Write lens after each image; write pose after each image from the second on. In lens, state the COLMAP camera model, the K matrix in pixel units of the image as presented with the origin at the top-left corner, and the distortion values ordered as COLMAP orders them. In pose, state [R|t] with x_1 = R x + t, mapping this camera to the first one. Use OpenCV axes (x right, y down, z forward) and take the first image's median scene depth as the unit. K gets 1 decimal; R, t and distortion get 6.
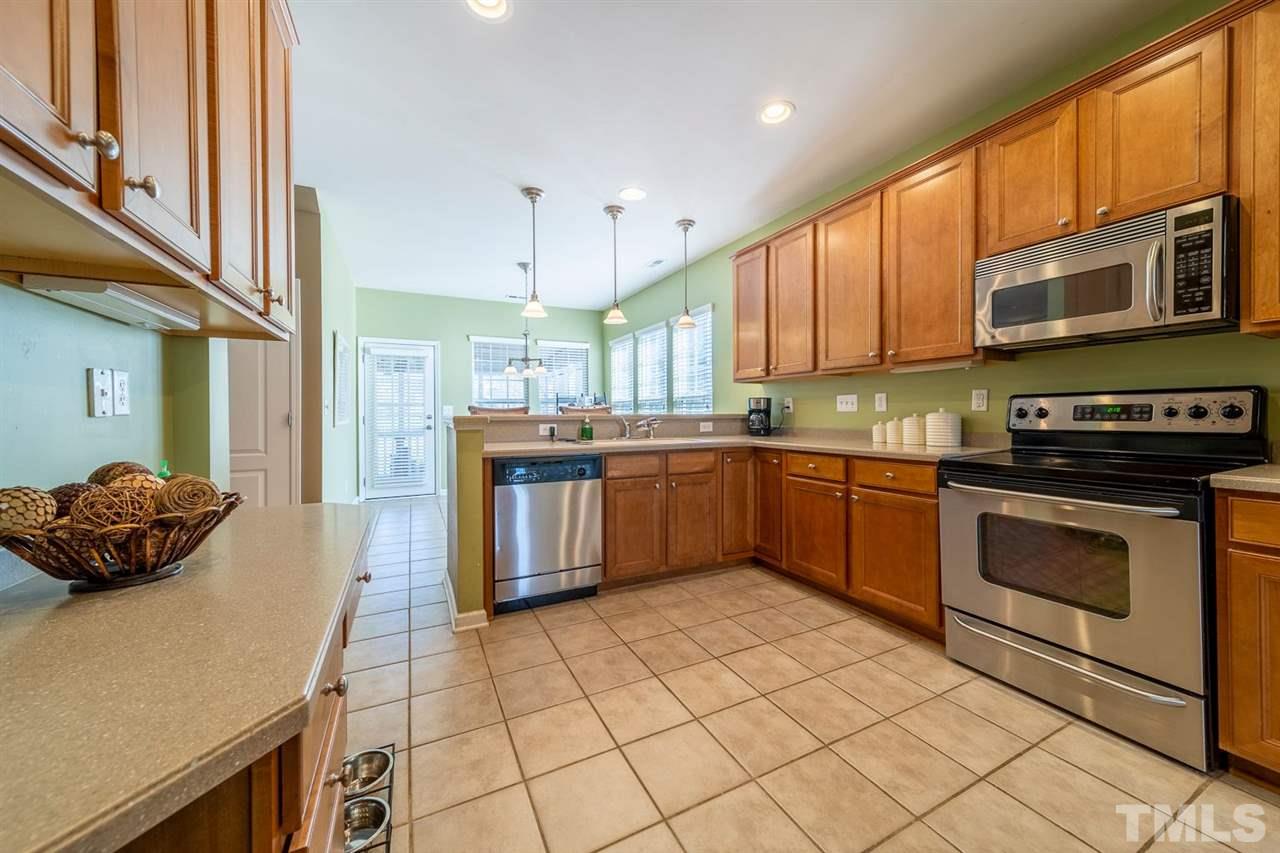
lens RADIAL K [[453.8, 0, 634.1], [0, 453.8, 416.1], [0, 0, 1]] dist [-0.000756, -0.000244]
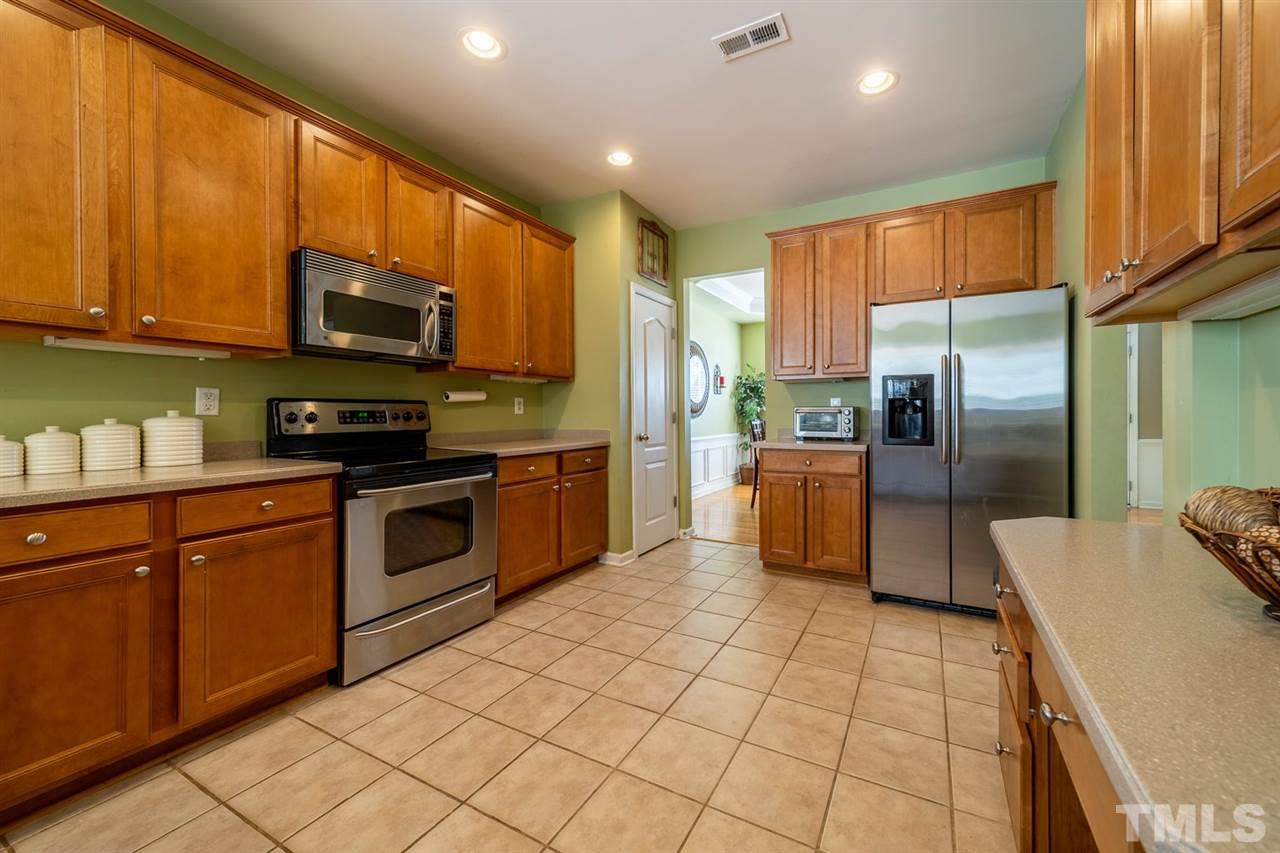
lens RADIAL K [[495.5, 0, 671.8], [0, 495.5, 415.7], [0, 0, 1]] dist [-0.000417, -0.000148]
pose [[-0.593242, 0.006216, 0.805000, -0.526160], [0.012143, 0.999926, 0.001227, -0.002792], [-0.804933, 0.010503, -0.593273, 1.126364]]
